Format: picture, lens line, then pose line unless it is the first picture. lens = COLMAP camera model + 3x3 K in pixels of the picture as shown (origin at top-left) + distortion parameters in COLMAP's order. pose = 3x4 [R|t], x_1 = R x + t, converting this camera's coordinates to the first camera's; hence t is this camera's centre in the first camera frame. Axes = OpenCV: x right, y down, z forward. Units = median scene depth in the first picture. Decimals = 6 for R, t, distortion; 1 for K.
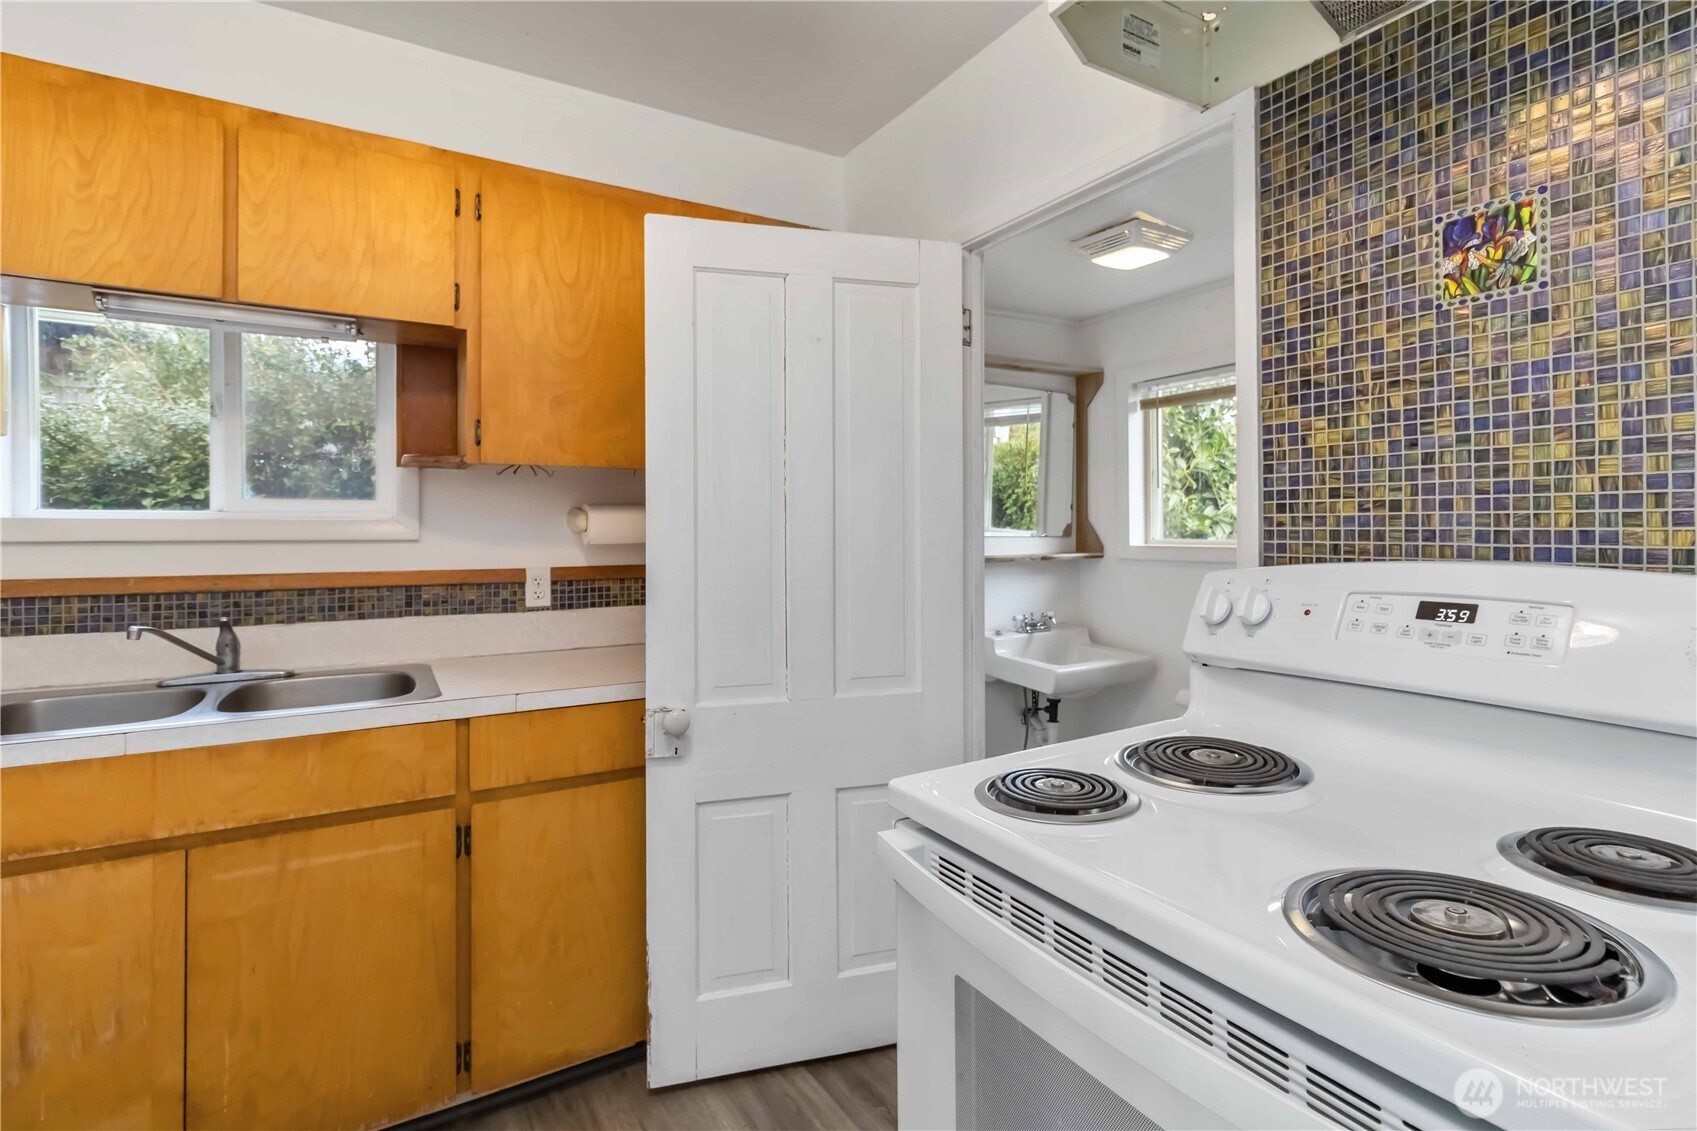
lens RADIAL K [[814.1, 0, 909.9], [0, 814.1, 531.1], [0, 0, 1]] dist [0.013592, -0.001143]
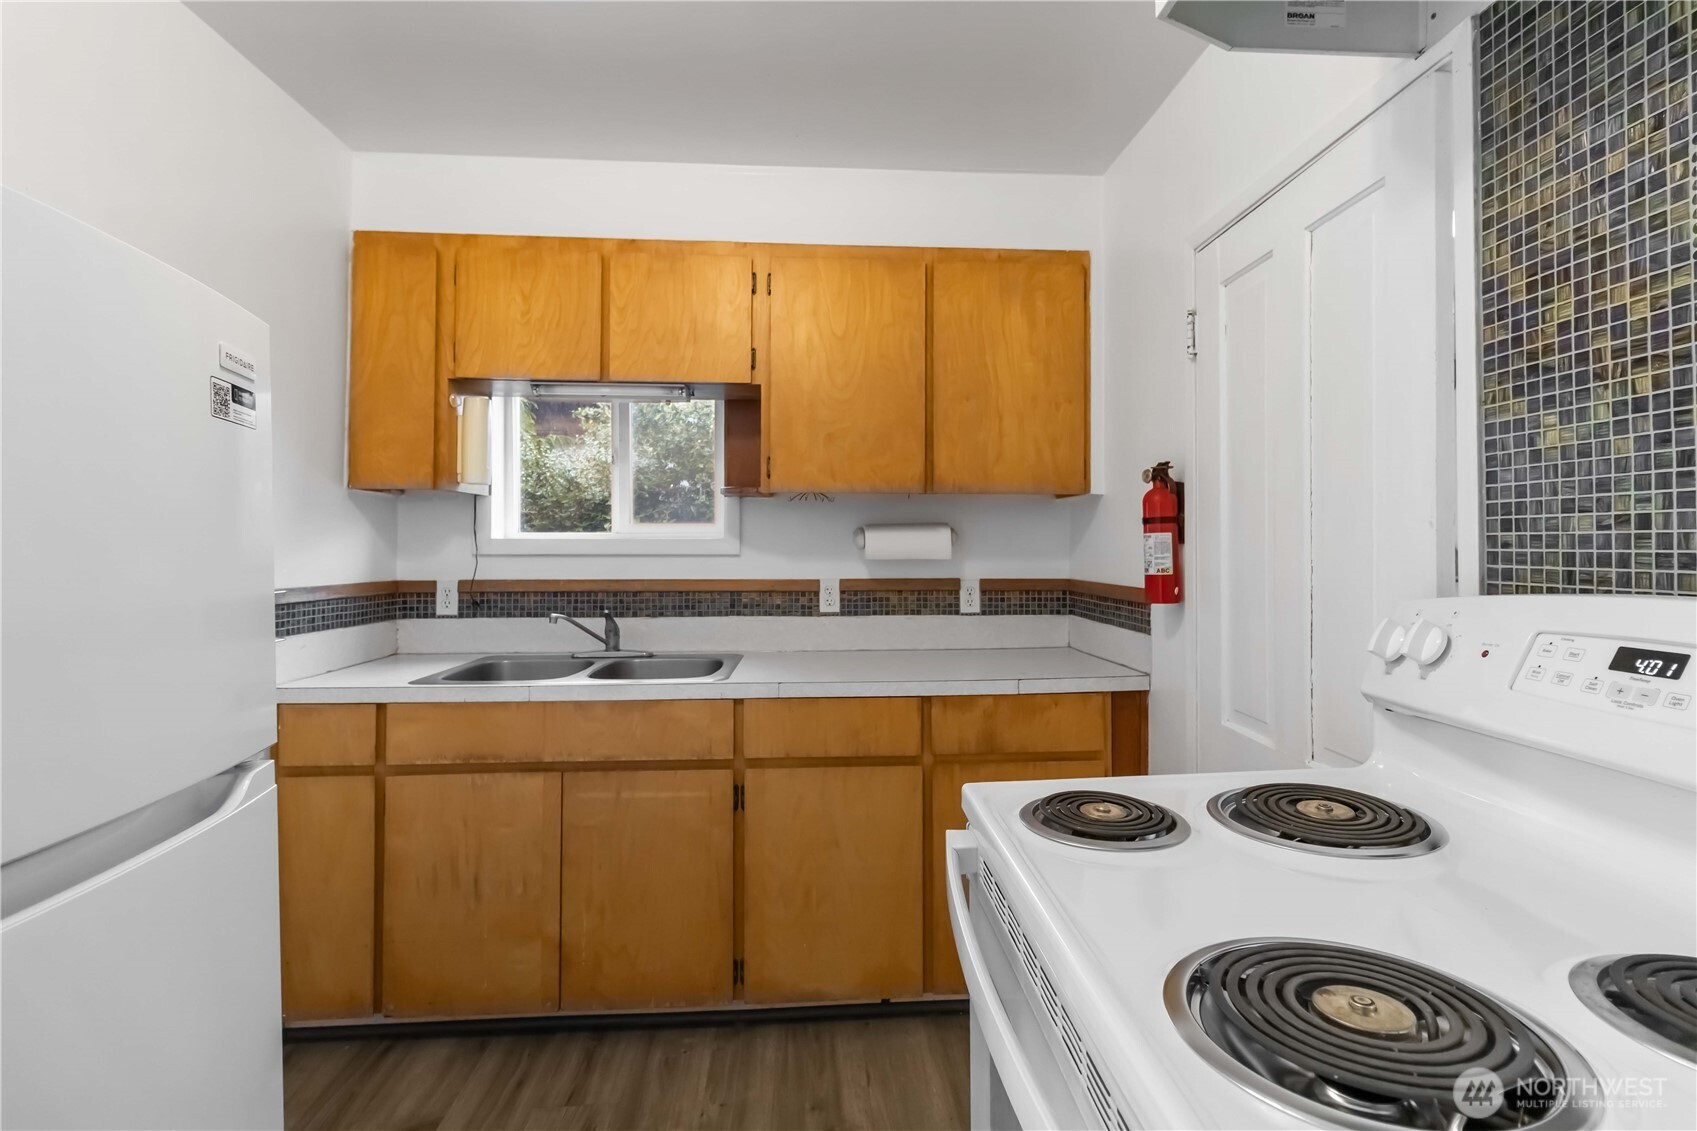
lens RADIAL K [[814.1, 0, 911.8], [0, 814.1, 541.0], [0, 0, 1]] dist [0.013592, -0.001143]
pose [[0.893671, 0.000023, -0.448722, 0.288491], [-0.003077, 0.999977, -0.006078, -0.005510], [0.448711, 0.006812, 0.893651, 0.008011]]
